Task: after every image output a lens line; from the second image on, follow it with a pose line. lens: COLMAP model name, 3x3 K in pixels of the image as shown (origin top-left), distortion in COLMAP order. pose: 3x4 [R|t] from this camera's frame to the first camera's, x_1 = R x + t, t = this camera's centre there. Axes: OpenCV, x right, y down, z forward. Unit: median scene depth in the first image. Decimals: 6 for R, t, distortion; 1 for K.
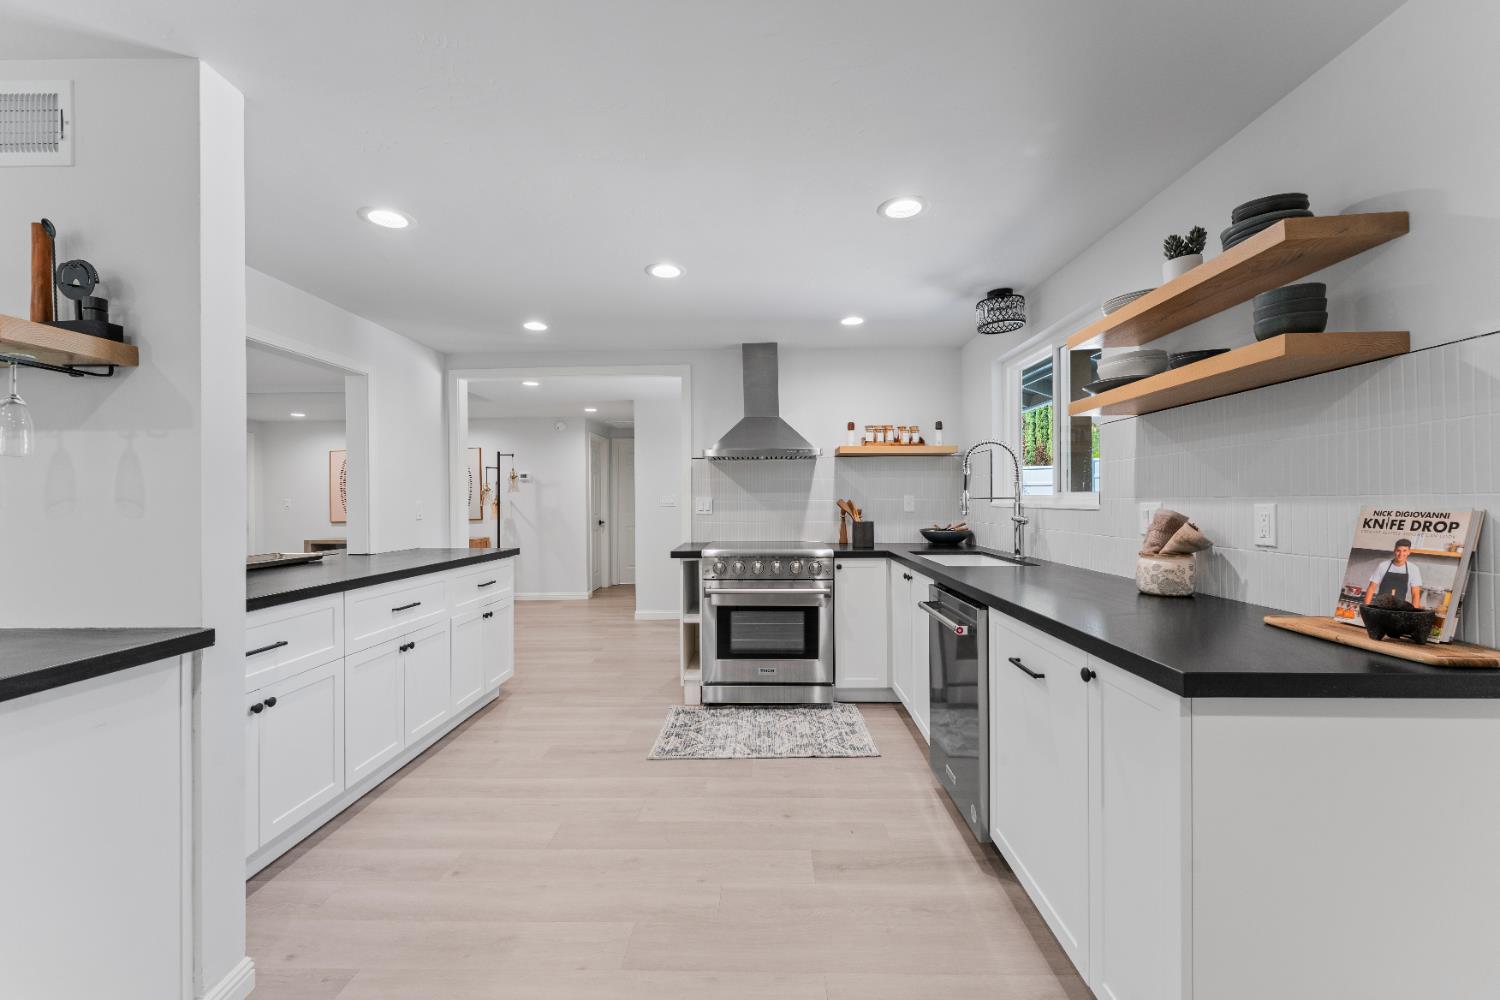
lens RADIAL K [[599.0, 0, 751.6], [0, 599.0, 496.4], [0, 0, 1]] dist [-0.001827, 0.000129]
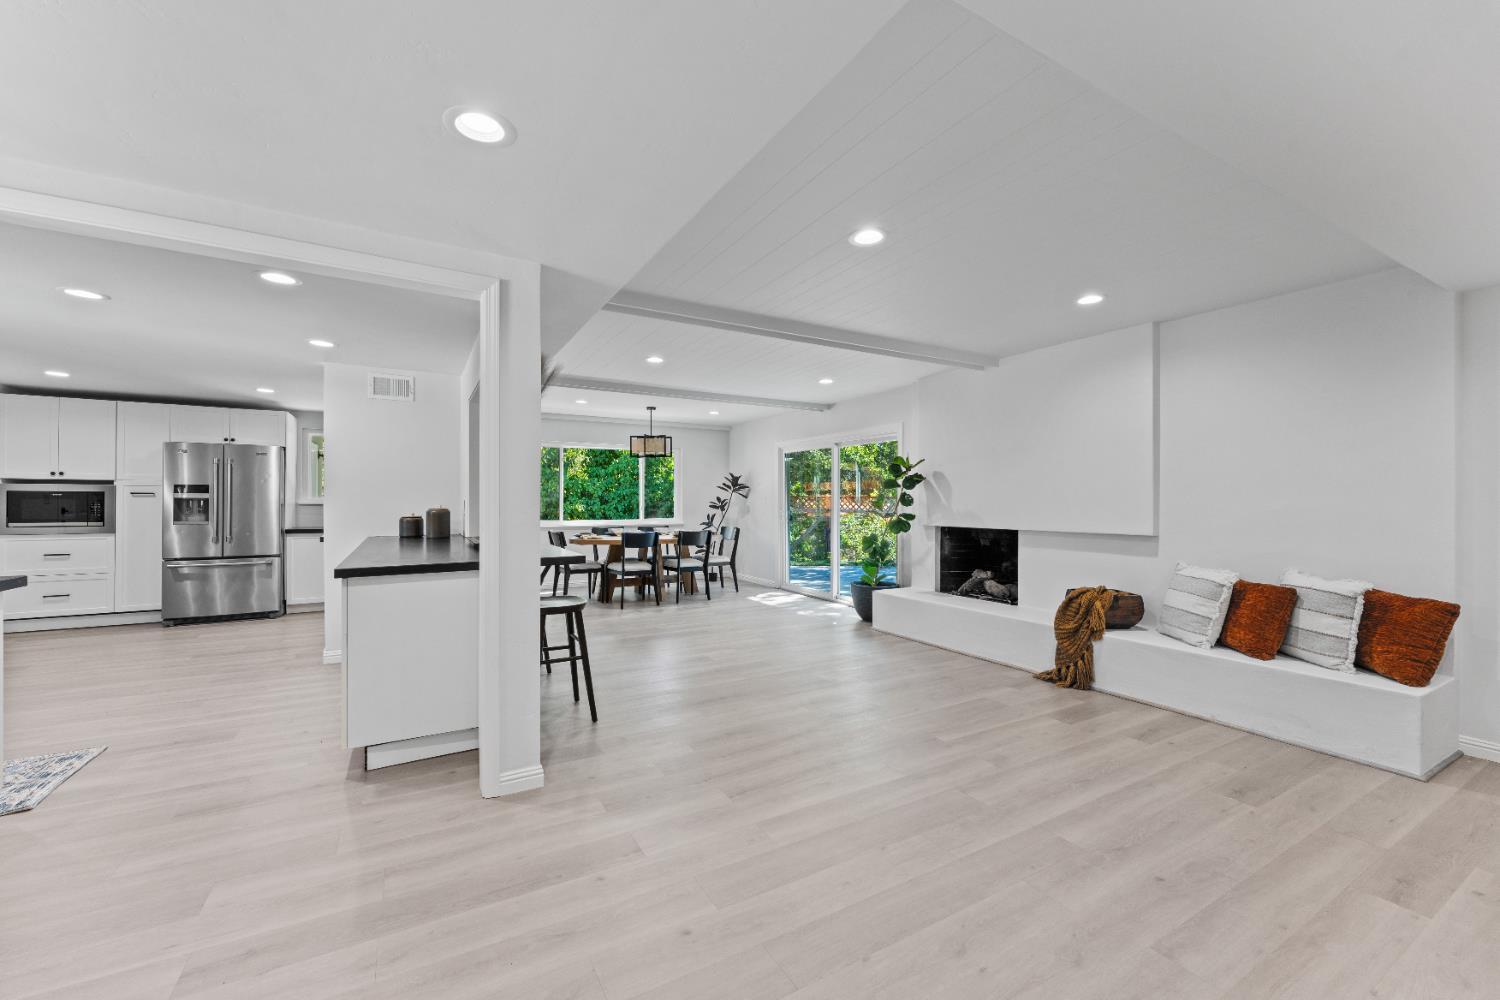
lens RADIAL K [[599.0, 0, 749.8], [0, 599.0, 499.6], [0, 0, 1]] dist [-0.001827, 0.000129]
pose [[-0.856057, 0.006155, -0.516844, -0.703294], [0.007840, 0.999969, -0.001077, 0.020268], [0.516821, -0.004973, -0.856079, 2.909910]]
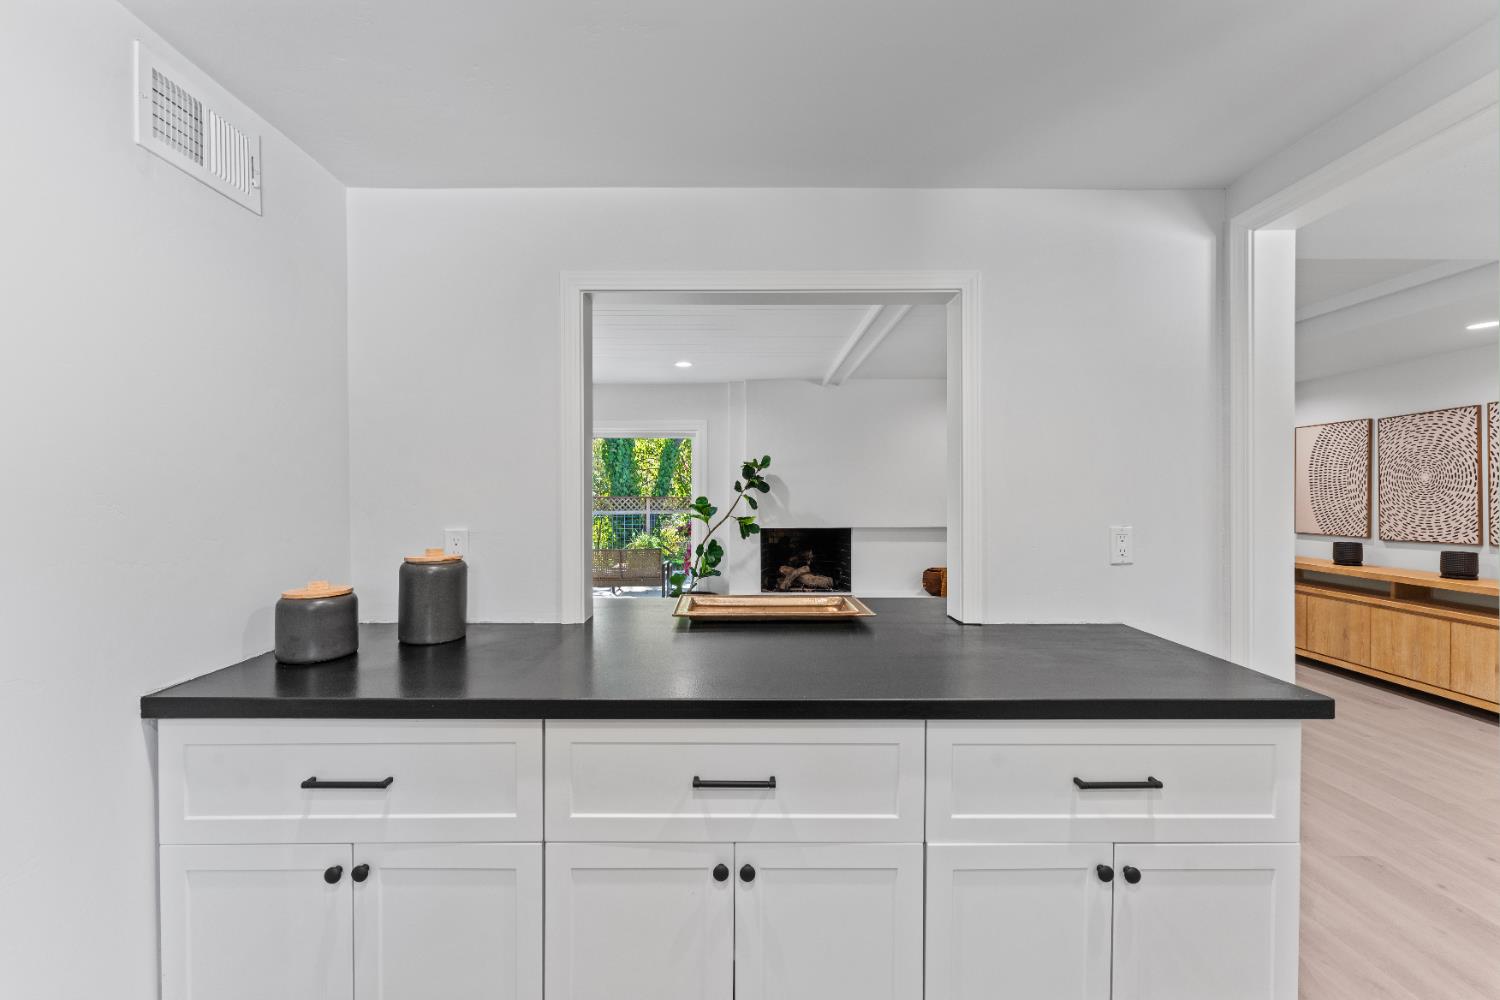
lens RADIAL K [[599.0, 0, 746.4], [0, 599.0, 503.1], [0, 0, 1]] dist [-0.001827, 0.000129]
pose [[0.033273, 0.027160, -0.999077, -0.151200], [0.006160, 0.999606, 0.027380, -0.039977], [0.999427, -0.007065, 0.033092, 1.105241]]
